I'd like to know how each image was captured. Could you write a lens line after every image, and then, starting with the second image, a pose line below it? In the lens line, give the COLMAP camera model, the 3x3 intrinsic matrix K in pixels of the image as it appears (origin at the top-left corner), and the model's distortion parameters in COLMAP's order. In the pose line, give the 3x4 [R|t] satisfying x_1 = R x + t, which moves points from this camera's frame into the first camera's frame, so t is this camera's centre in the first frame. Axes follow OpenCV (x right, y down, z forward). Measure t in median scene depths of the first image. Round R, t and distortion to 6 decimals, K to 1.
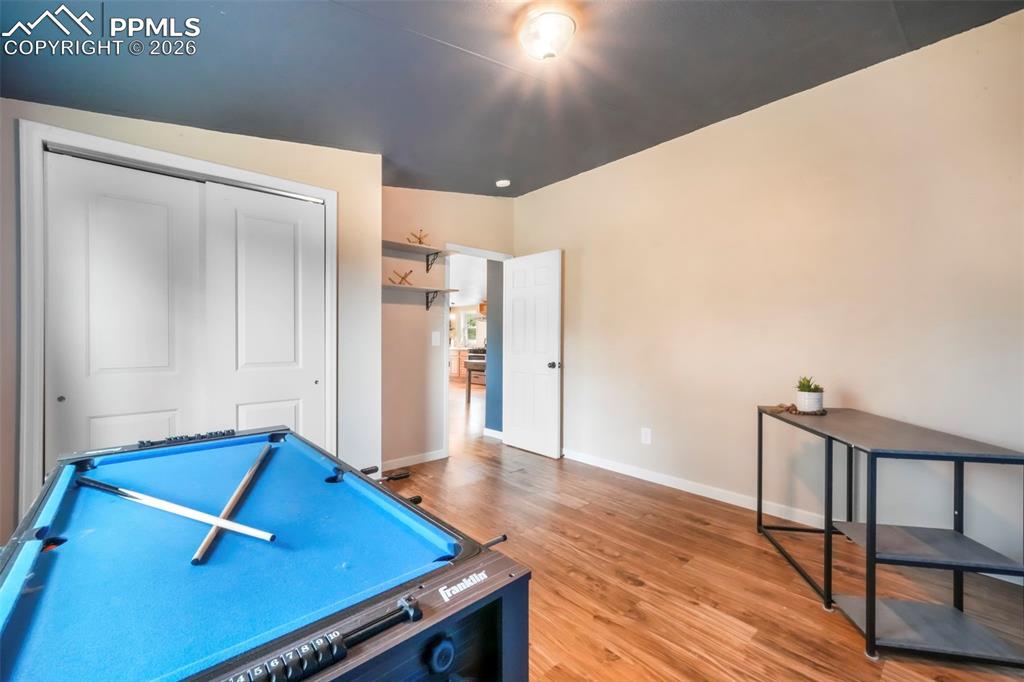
lens RADIAL K [[438.3, 0, 508.0], [0, 438.3, 344.4], [0, 0, 1]] dist [0.001886, 0.000412]
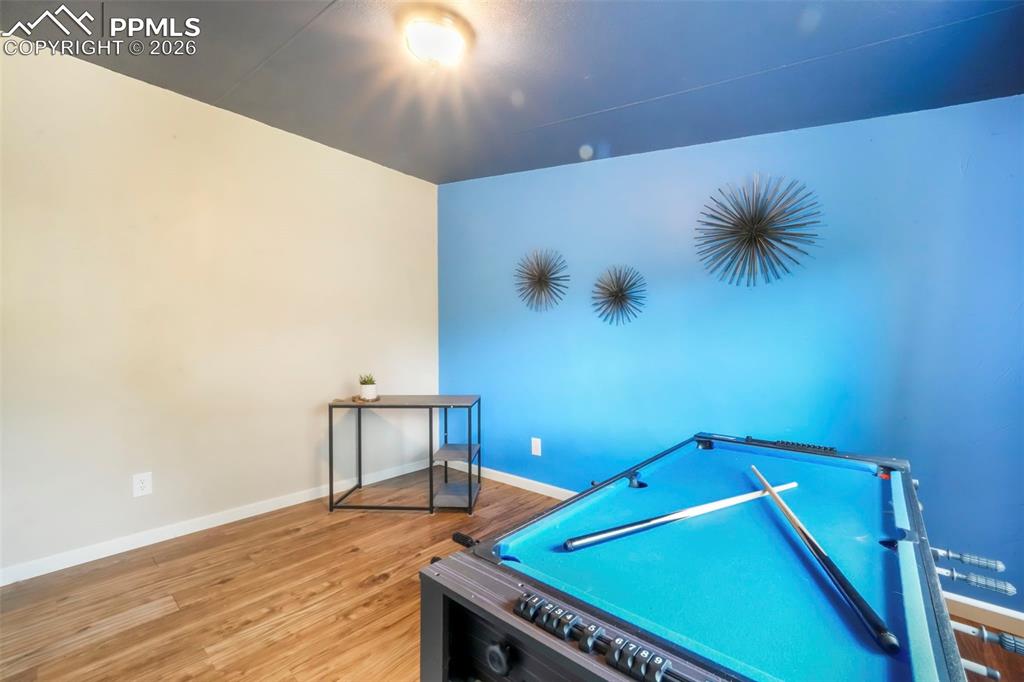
lens RADIAL K [[438.3, 0, 508.0], [0, 438.3, 344.4], [0, 0, 1]] dist [0.001886, 0.000412]
pose [[-0.168681, 0.003785, 0.985663, -0.685416], [0.013812, 0.999904, -0.001476, -0.013429], [-0.985574, 0.013365, -0.168717, 0.741541]]
